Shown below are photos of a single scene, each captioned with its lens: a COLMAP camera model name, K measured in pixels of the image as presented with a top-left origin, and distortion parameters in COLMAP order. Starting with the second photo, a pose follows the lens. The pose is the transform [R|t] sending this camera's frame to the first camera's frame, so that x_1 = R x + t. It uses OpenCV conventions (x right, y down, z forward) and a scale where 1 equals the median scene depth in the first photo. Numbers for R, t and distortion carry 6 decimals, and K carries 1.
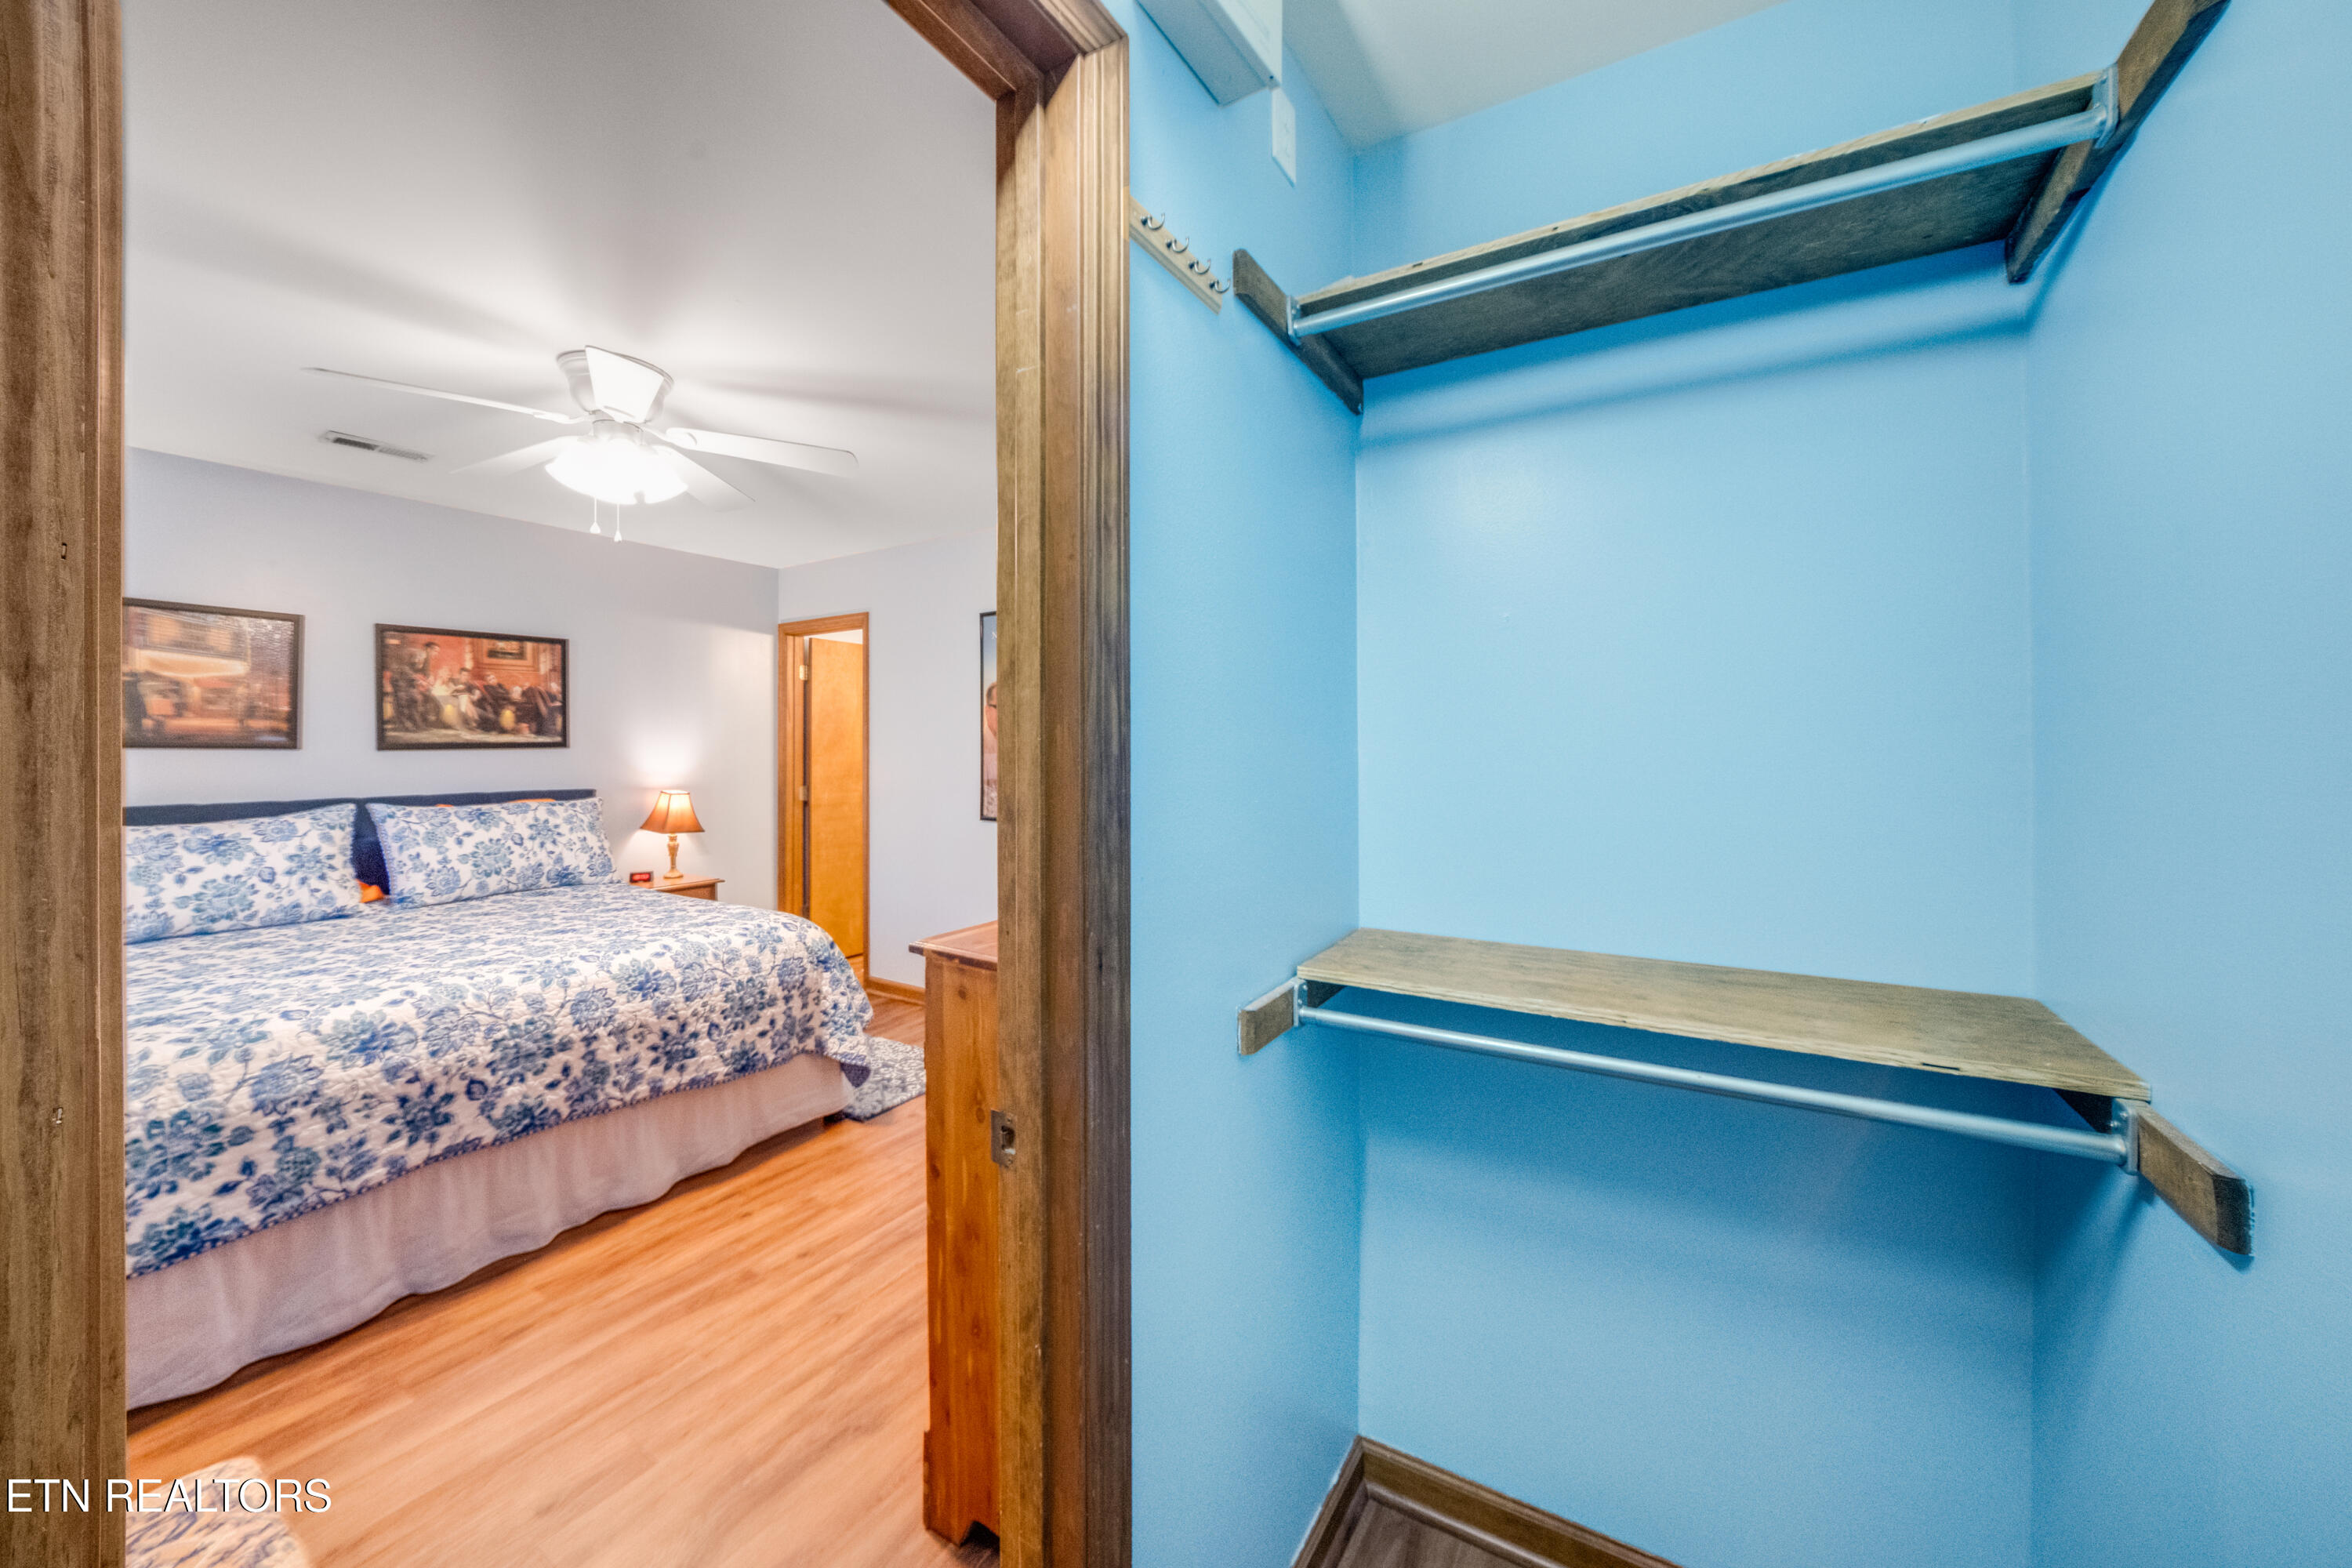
lens RADIAL K [[830.2, 0, 1153.5], [0, 830.2, 747.2], [0, 0, 1]] dist [-0.012753, 0.000483]
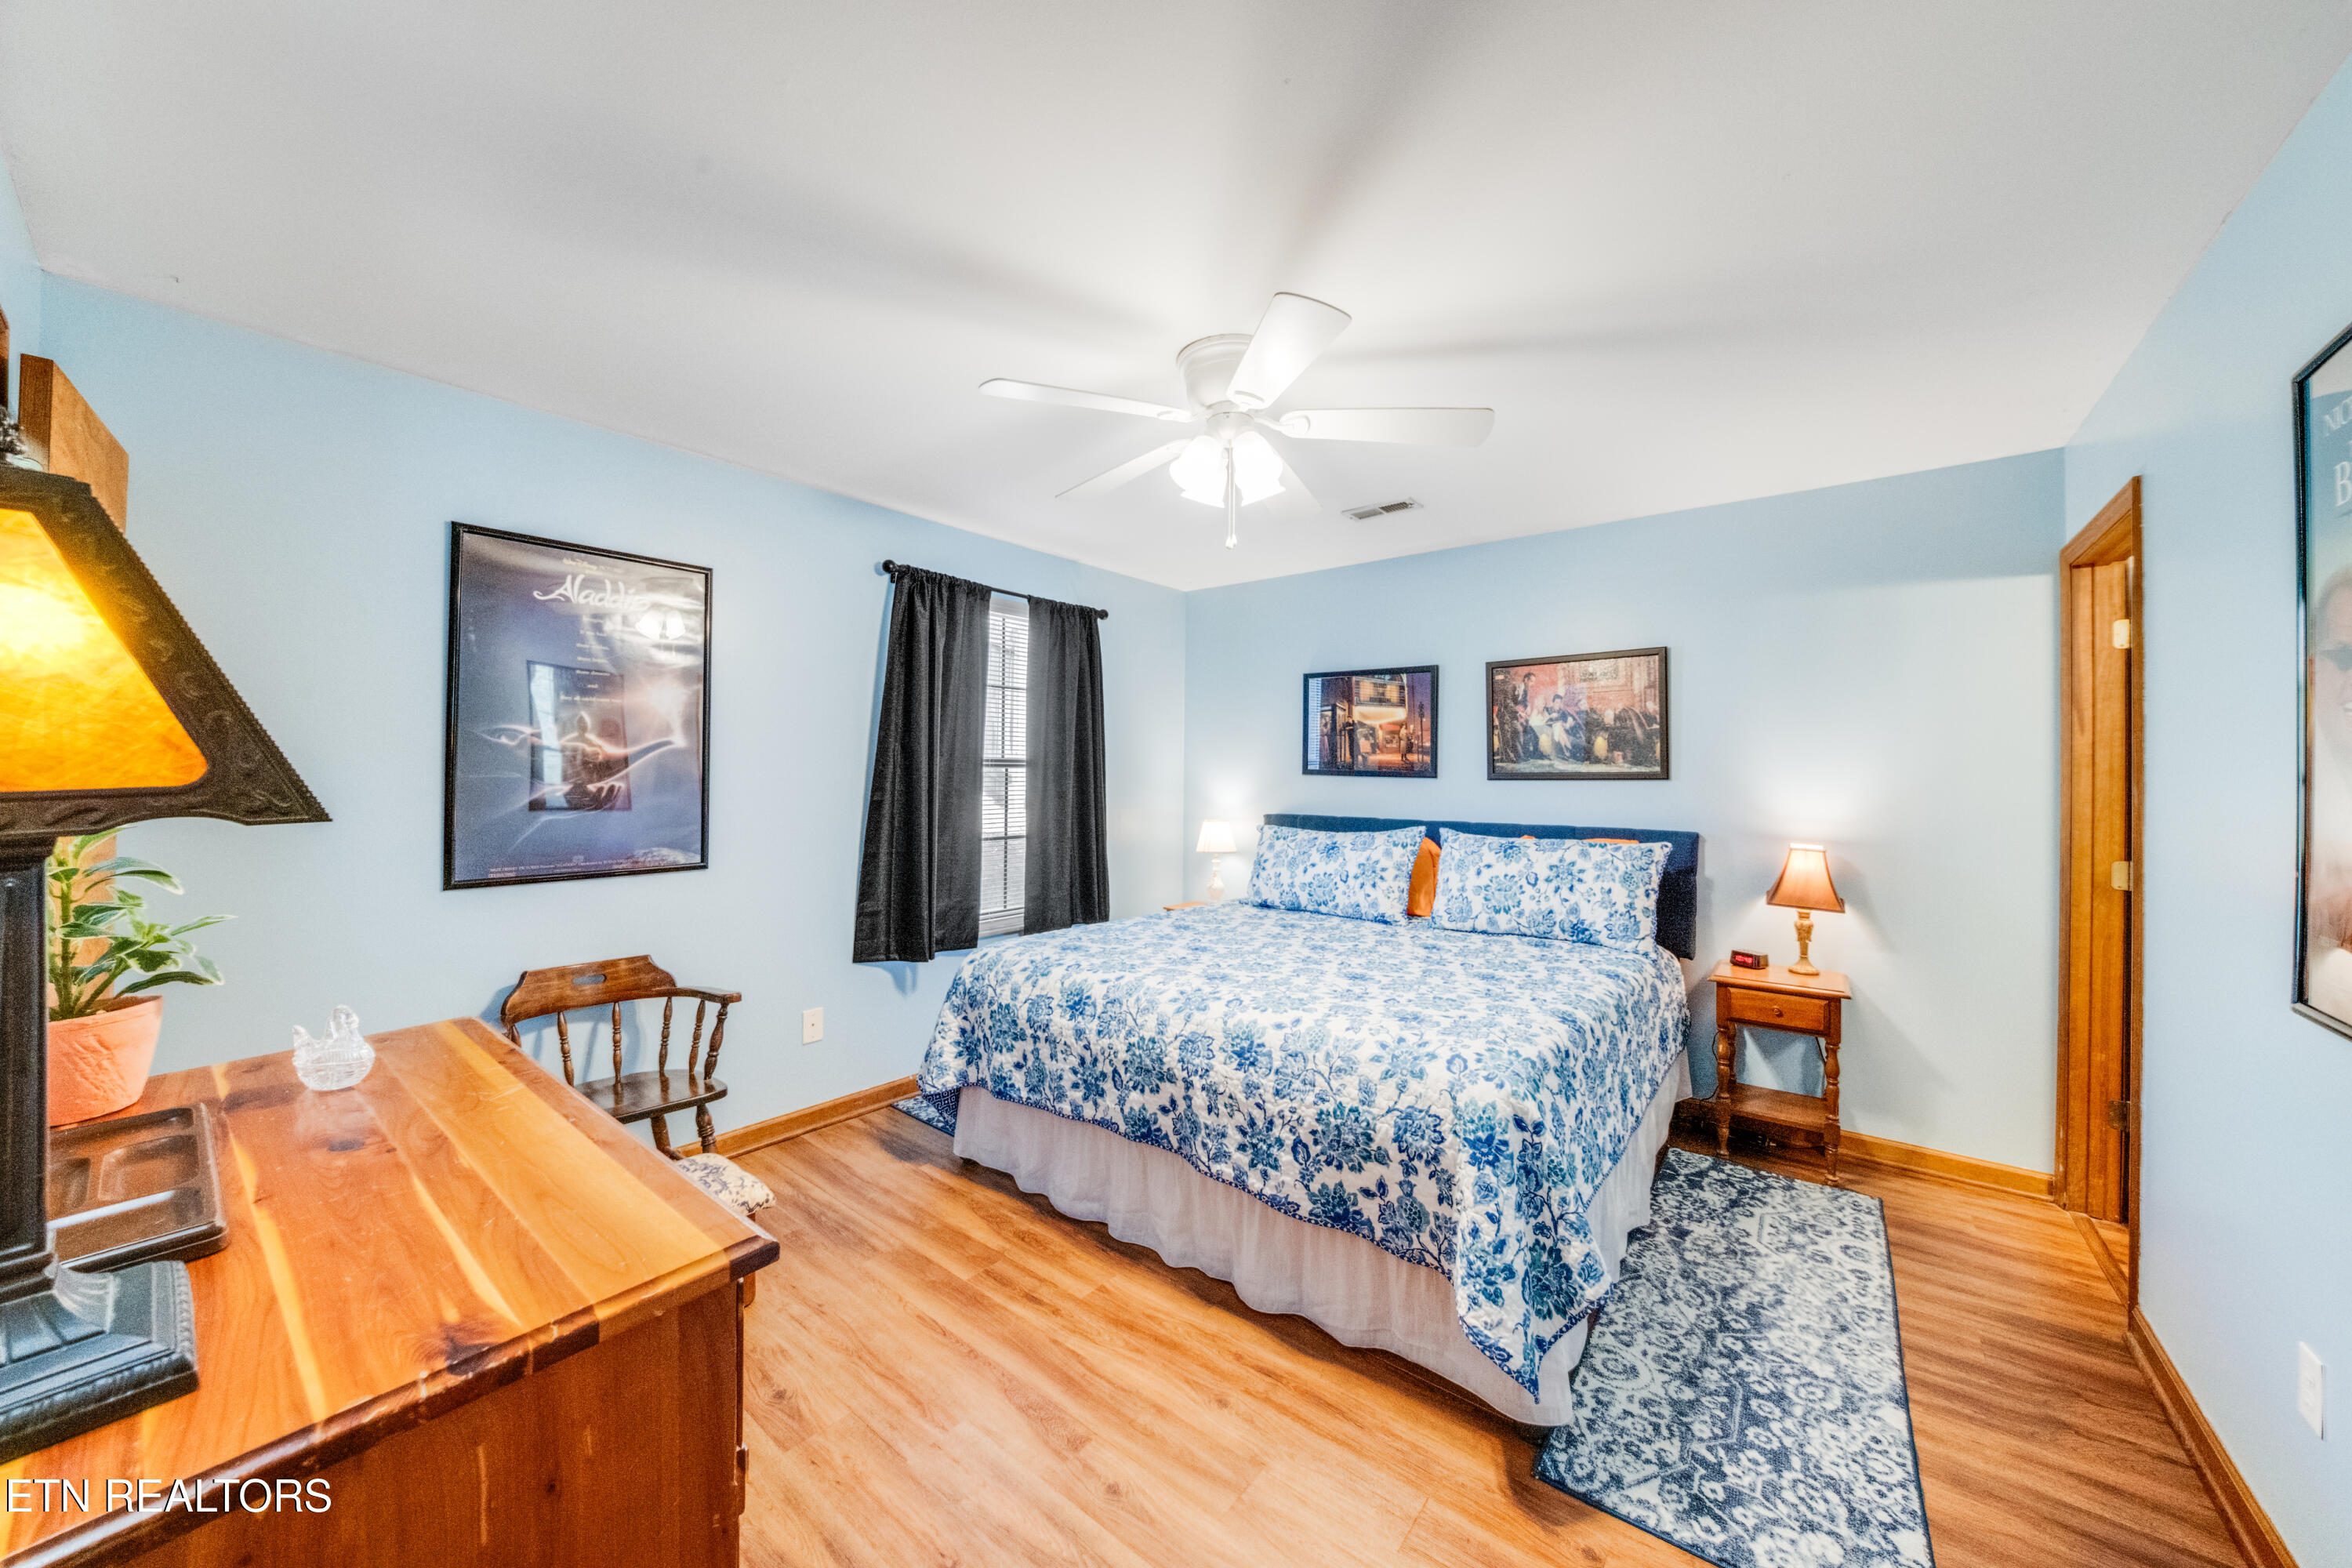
lens RADIAL K [[817.3, 0, 1165.3], [0, 817.3, 777.0], [0, 0, 1]] dist [-0.016493, 0.000070]
pose [[-0.097674, 0.005193, -0.995205, 0.199202], [-0.008725, 0.999943, 0.006074, -0.003580], [0.995180, 0.009276, -0.097623, 0.840332]]
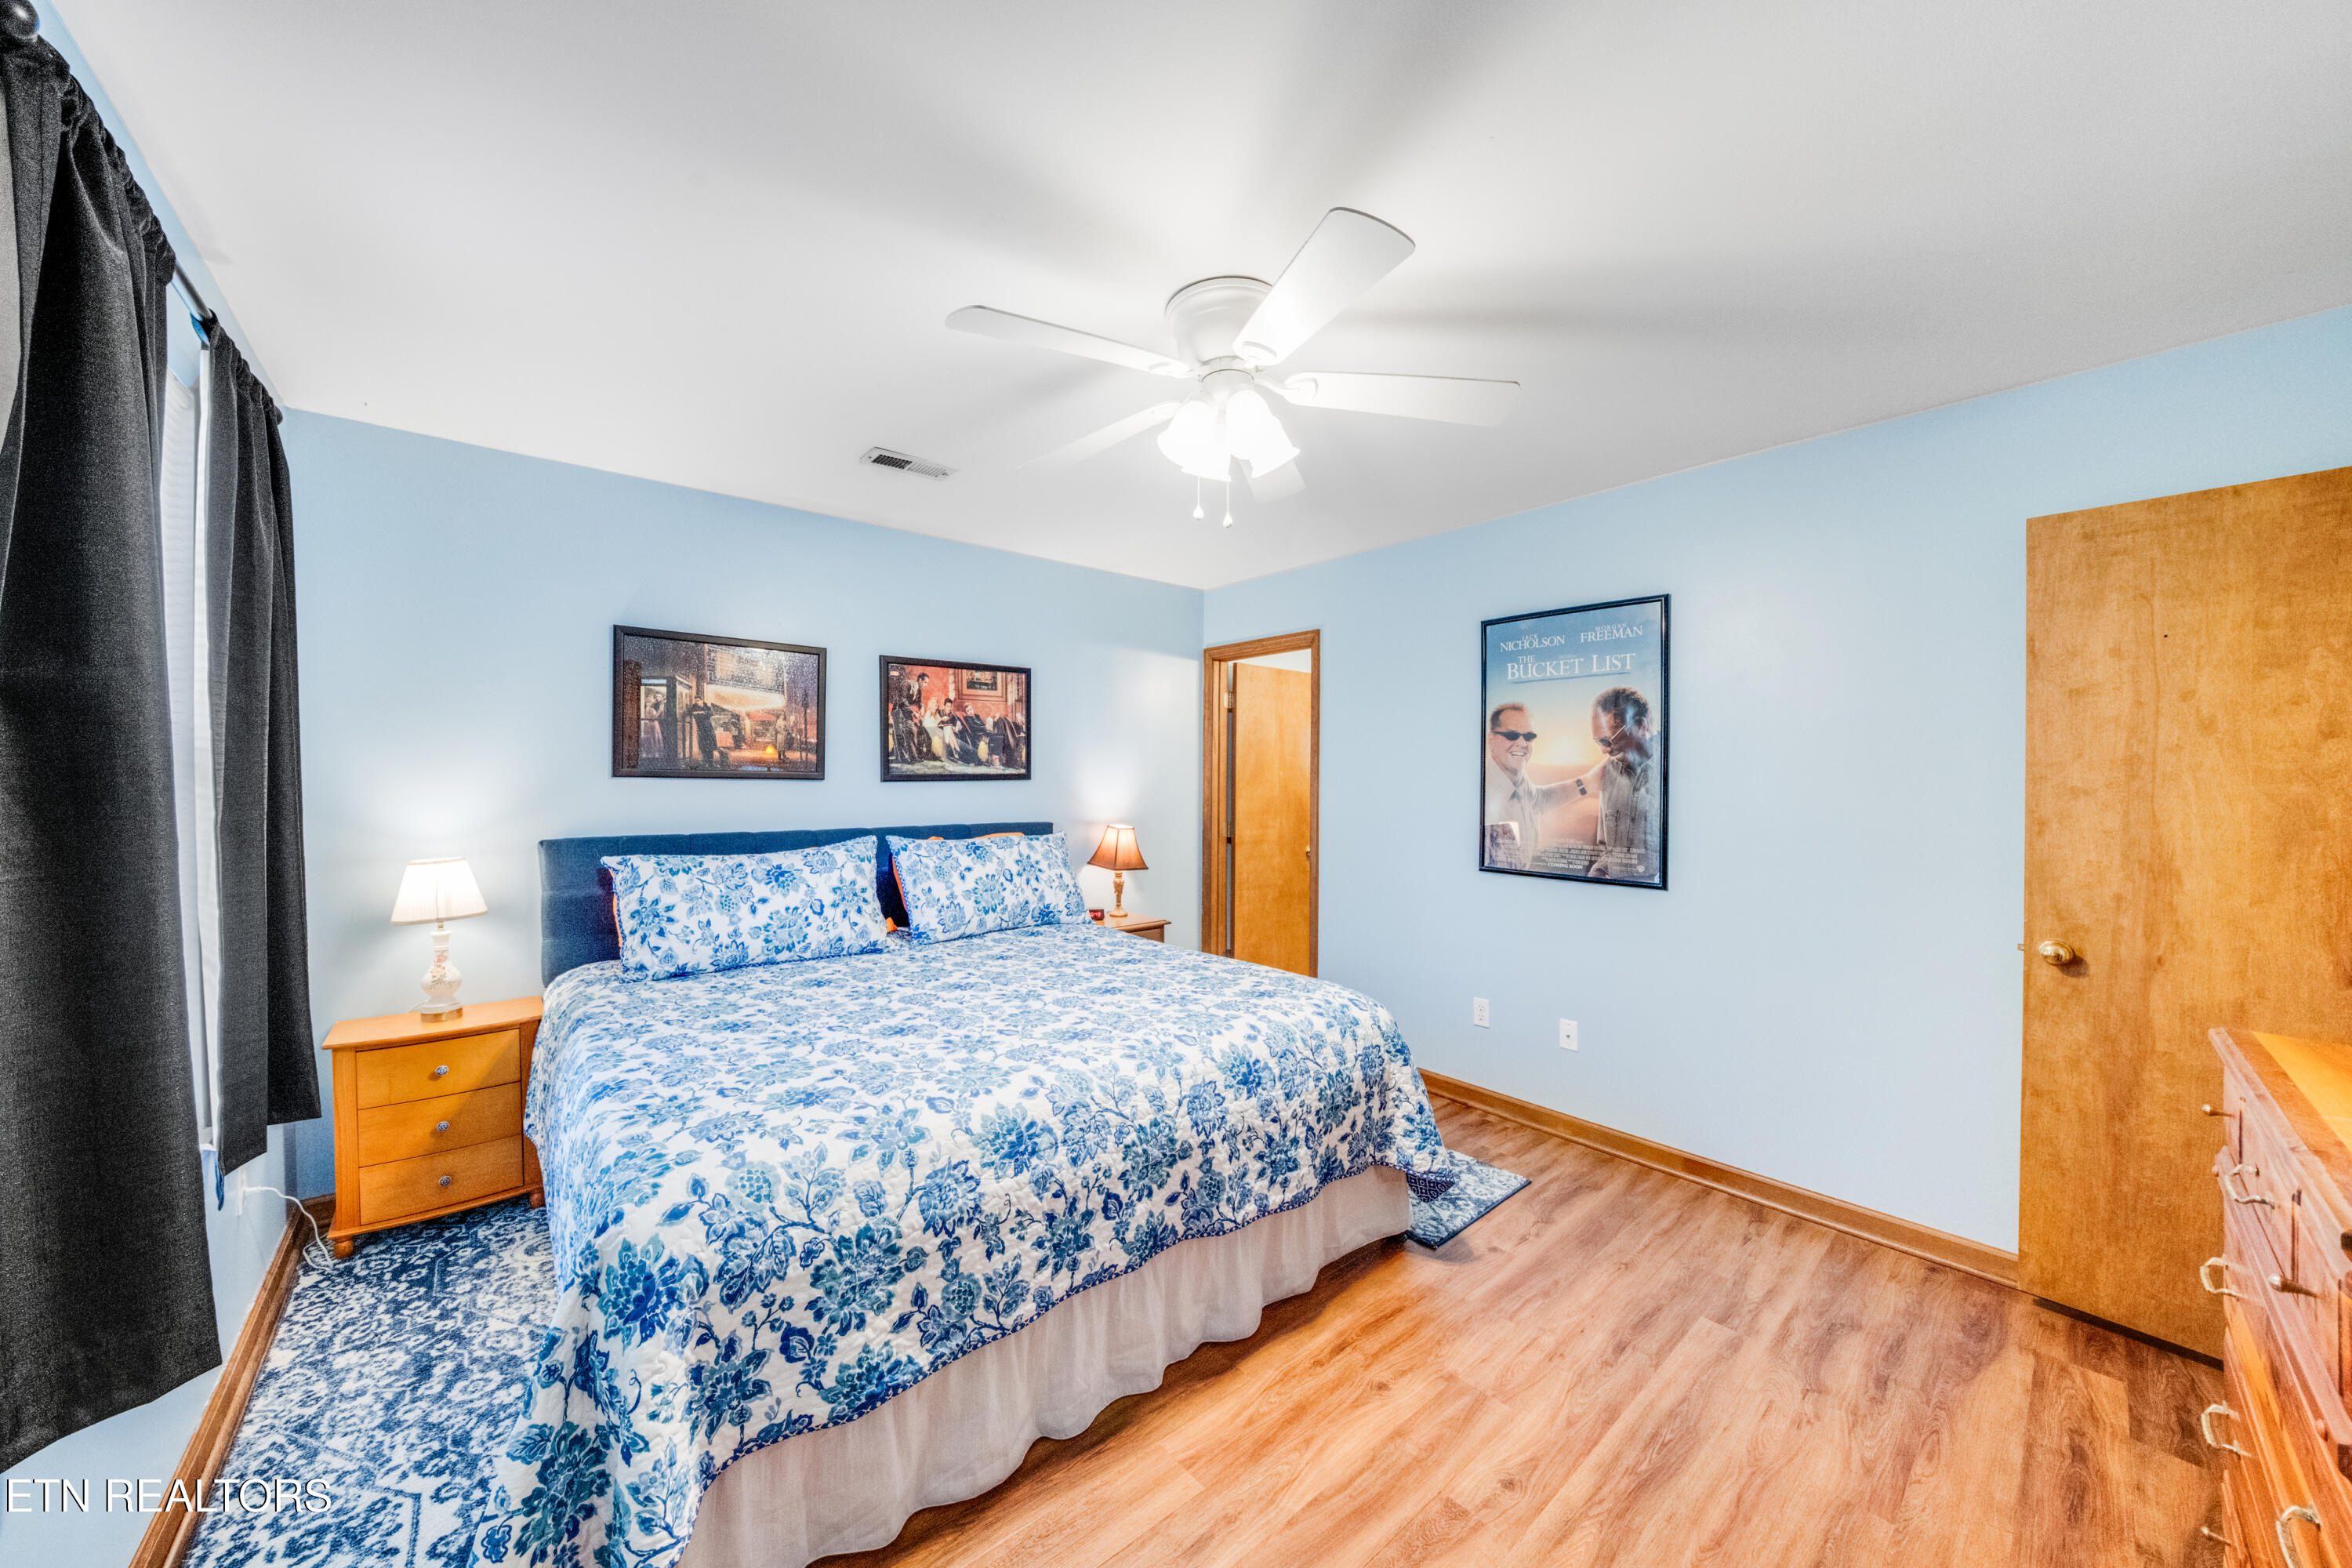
lens RADIAL K [[812.6, 0, 1172.2], [0, 812.6, 789.5], [0, 0, 1]] dist [-0.018146, -0.000014]
pose [[0.956903, 0.012652, -0.290133, -0.387250], [-0.008326, 0.999835, 0.016138, -0.006724], [0.290289, -0.013027, 0.956850, 0.184052]]
